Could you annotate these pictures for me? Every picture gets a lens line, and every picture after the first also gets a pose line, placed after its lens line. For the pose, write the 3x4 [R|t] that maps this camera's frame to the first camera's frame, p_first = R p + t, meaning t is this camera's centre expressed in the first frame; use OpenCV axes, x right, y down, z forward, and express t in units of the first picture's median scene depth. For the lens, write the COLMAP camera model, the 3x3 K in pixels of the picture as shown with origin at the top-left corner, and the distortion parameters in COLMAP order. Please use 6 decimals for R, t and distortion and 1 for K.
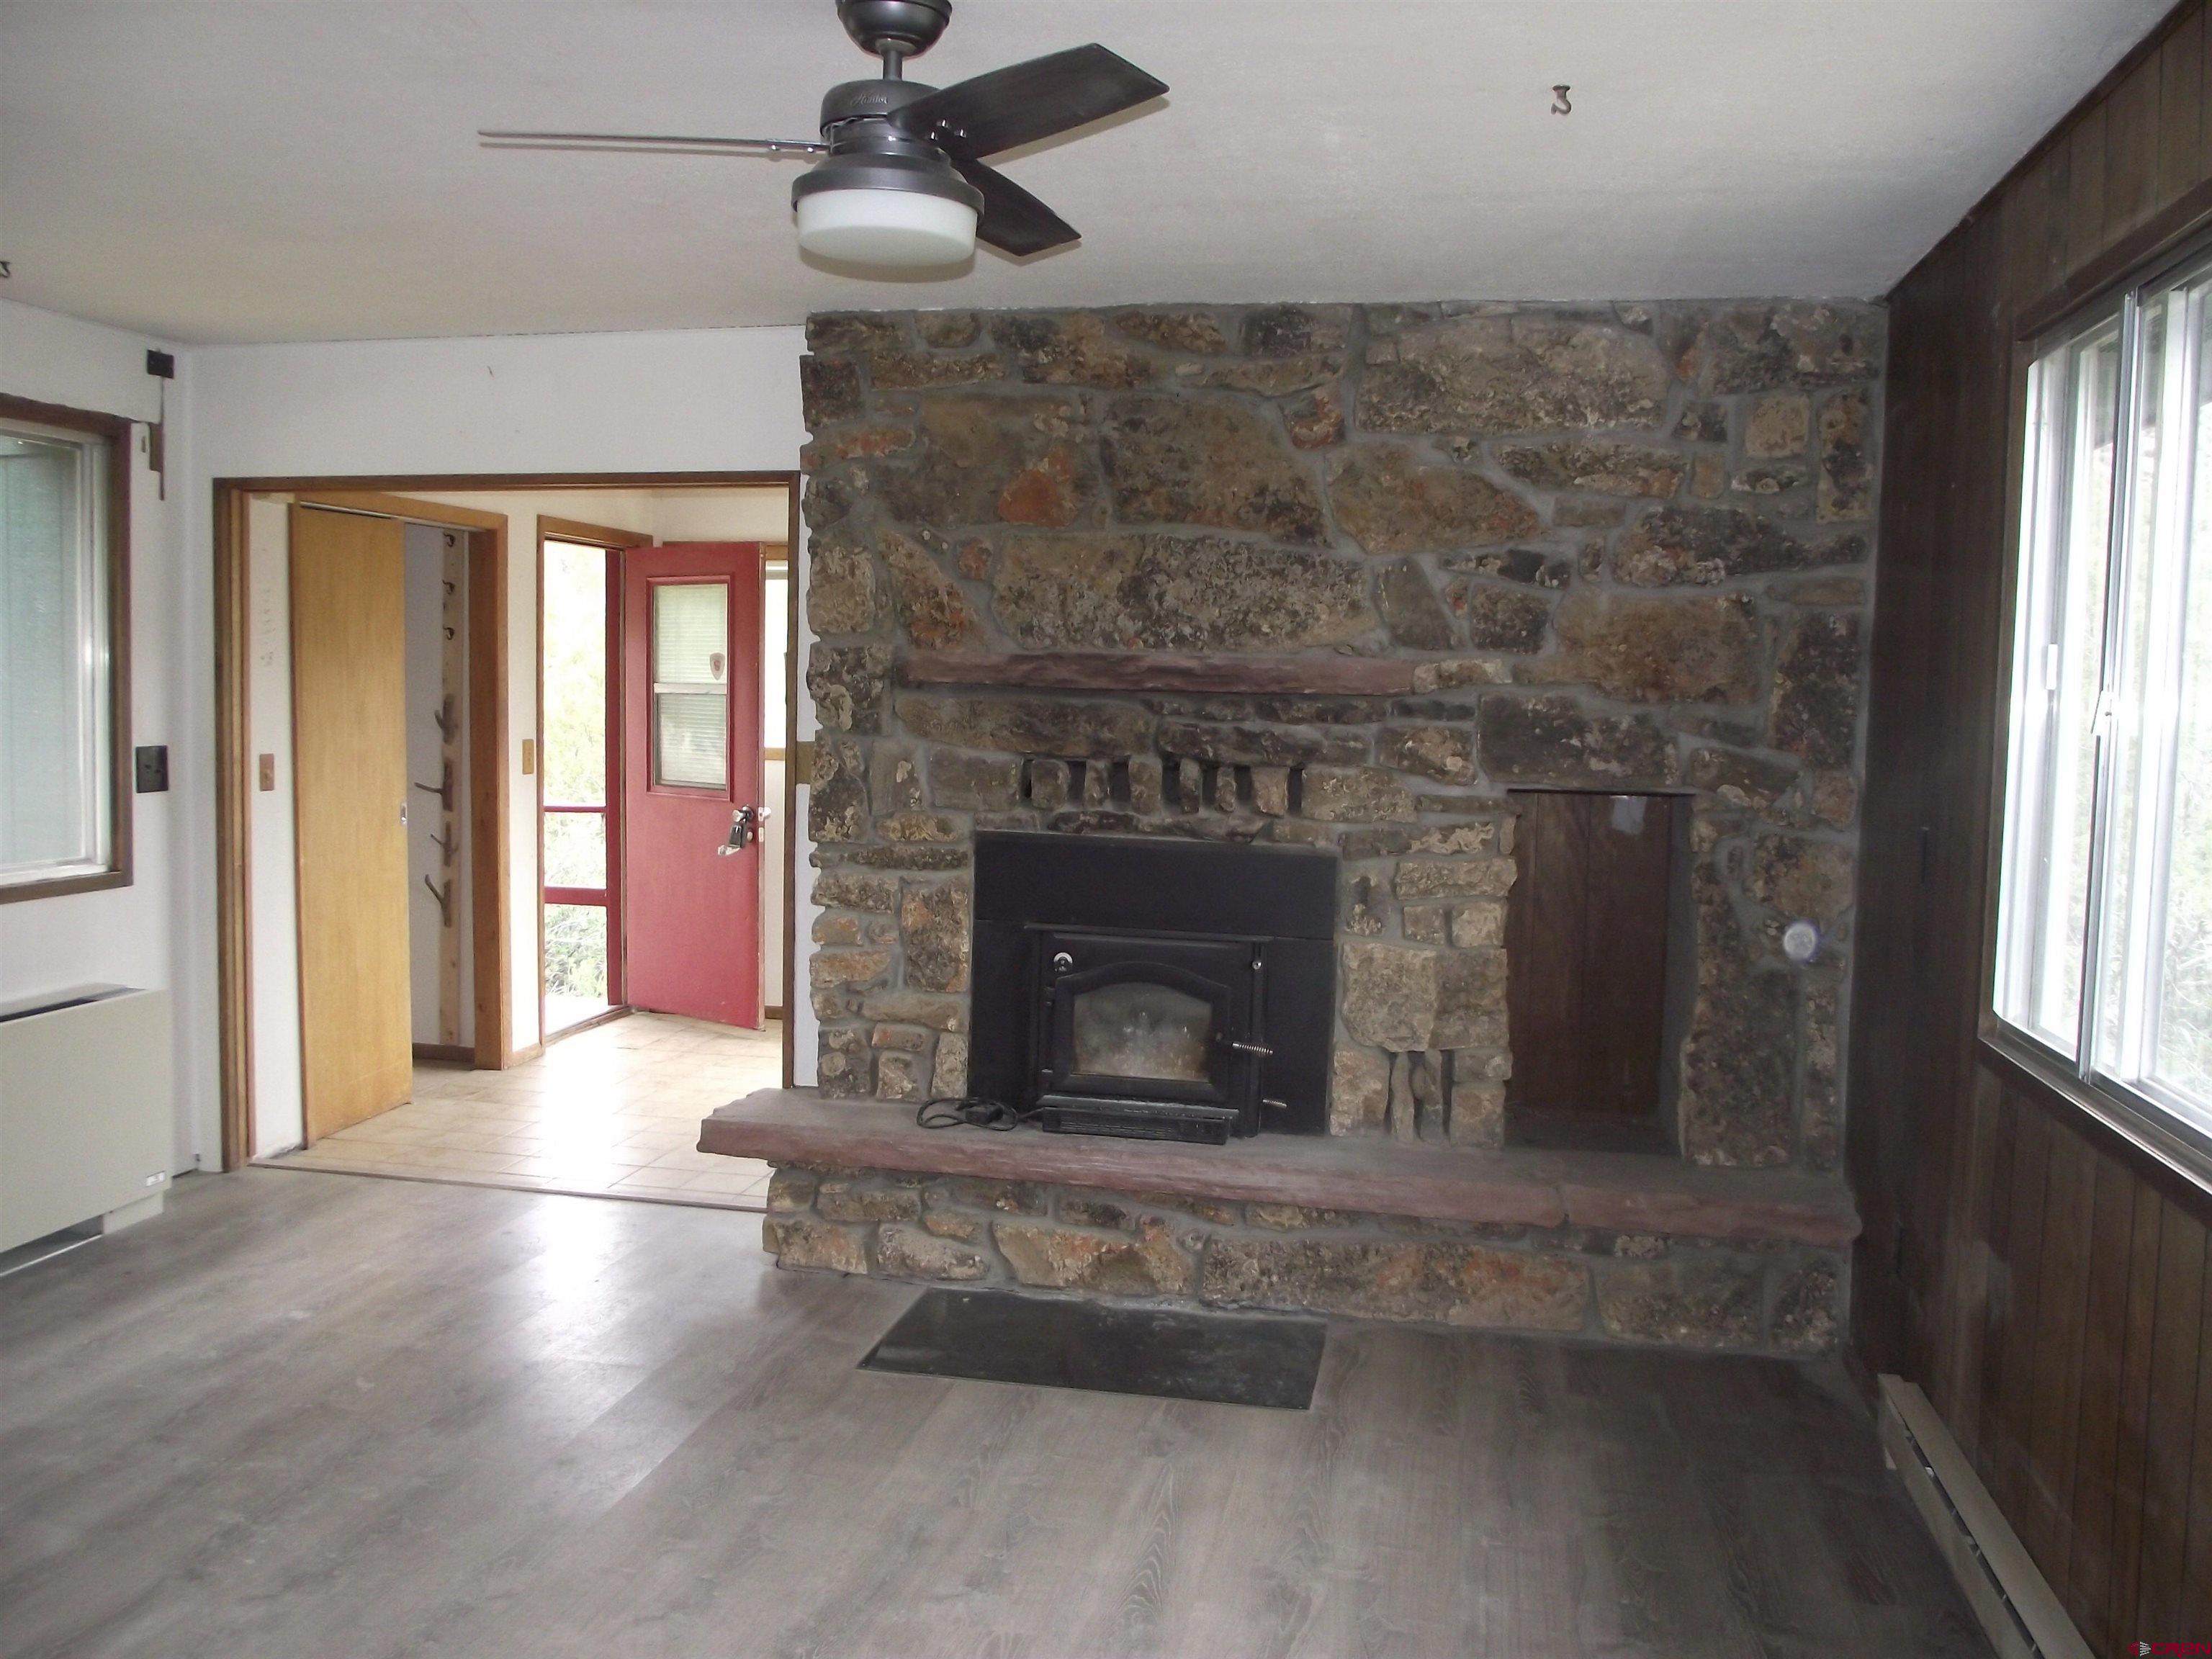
lens RADIAL K [[1933.5, 0, 1112.4], [0, 1933.5, 812.0], [0, 0, 1]] dist [-0.055228, 0.030356]
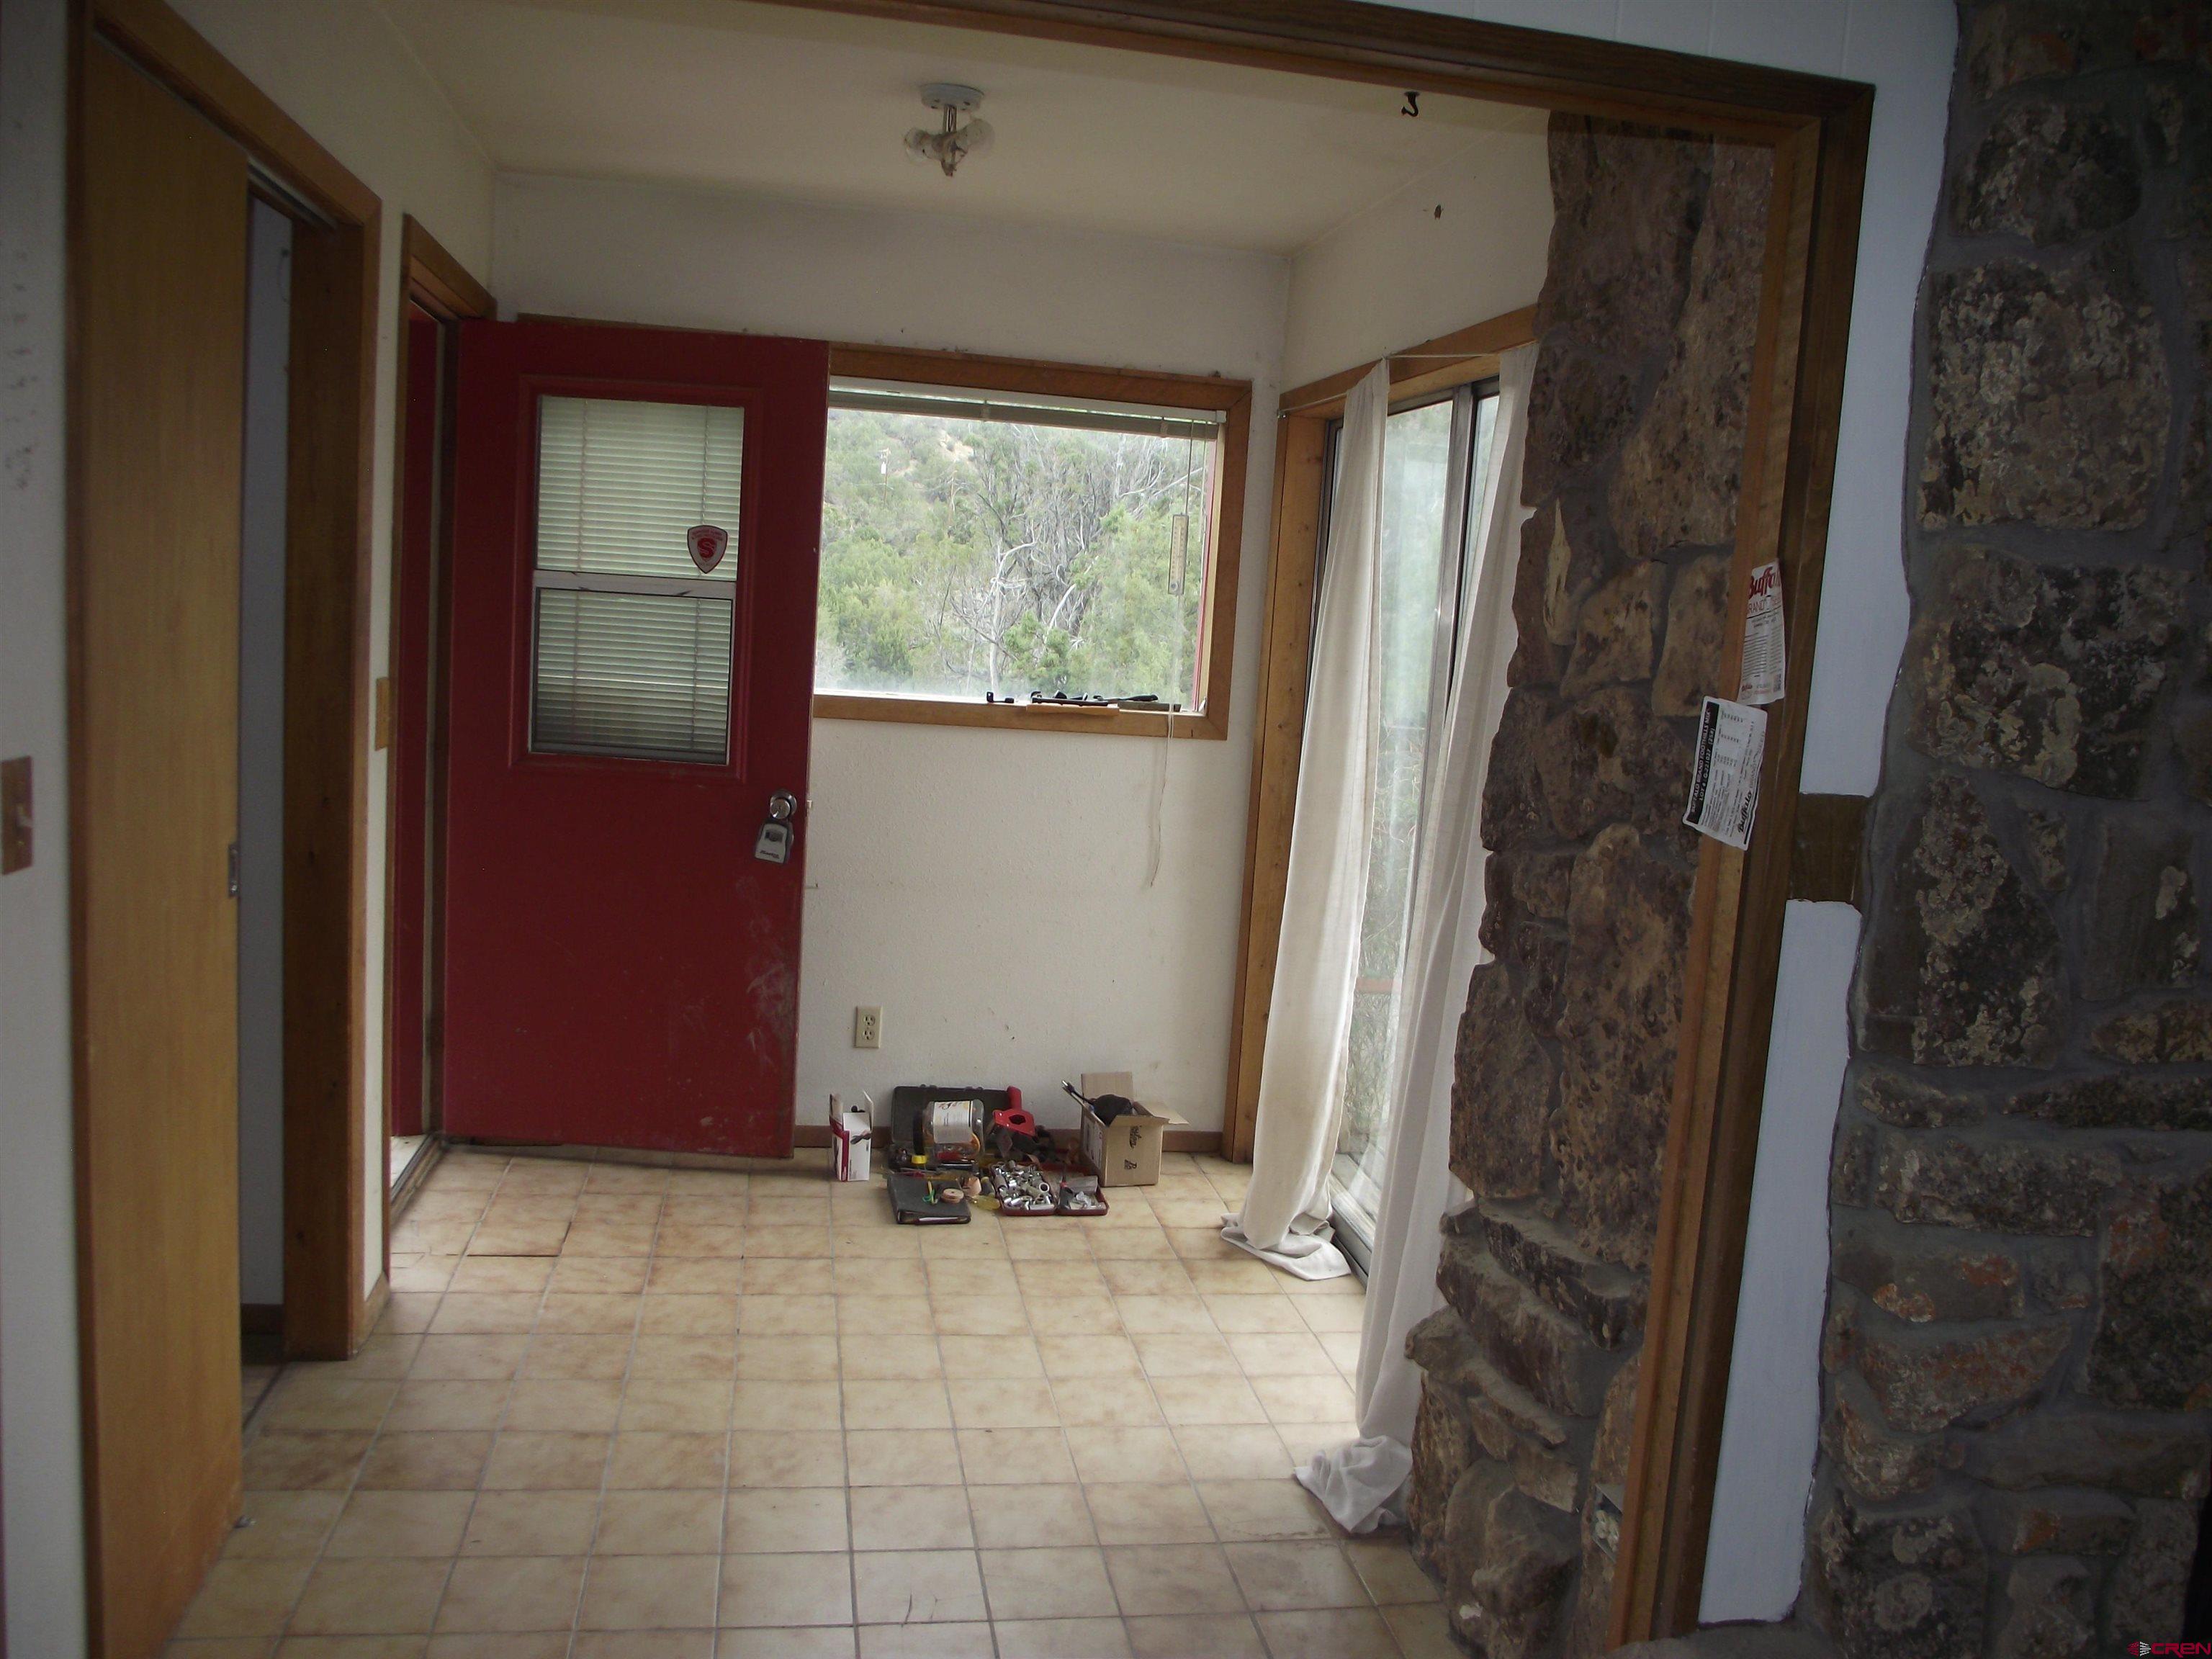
lens RADIAL K [[1820.5, 0, 1104.9], [0, 1820.5, 833.4], [0, 0, 1]] dist [-0.064628, 0.016974]
pose [[0.927607, 0.000928, 0.373557, -0.445784], [-0.027928, 0.997371, 0.066873, -0.050957], [-0.372513, -0.072465, 0.925193, 0.739062]]
